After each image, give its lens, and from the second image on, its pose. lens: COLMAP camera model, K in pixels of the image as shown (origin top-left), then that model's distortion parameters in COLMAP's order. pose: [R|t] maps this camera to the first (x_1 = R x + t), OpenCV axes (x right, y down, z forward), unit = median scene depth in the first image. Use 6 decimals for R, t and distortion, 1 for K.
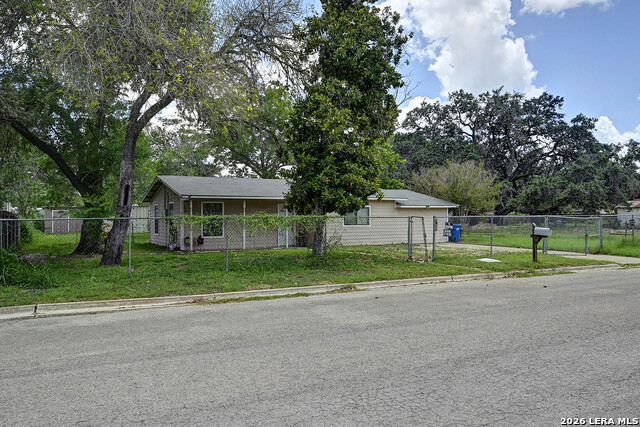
lens RADIAL K [[547.5, 0, 320.7], [0, 547.5, 214.0], [0, 0, 1]] dist [0.003423, -0.002165]
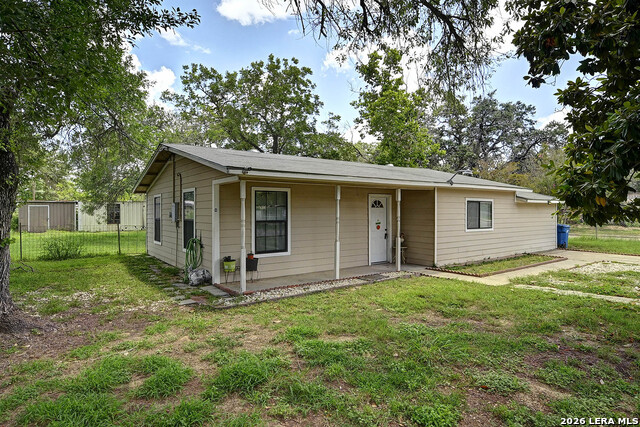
lens RADIAL K [[362.6, 0, 319.3], [0, 362.6, 213.9], [0, 0, 1]] dist [0.005367, 0.002327]
pose [[0.988915, -0.000795, 0.148482, -0.127457], [-0.001032, 0.999925, 0.012230, -0.001183], [-0.148480, -0.012248, 0.988840, 0.401557]]
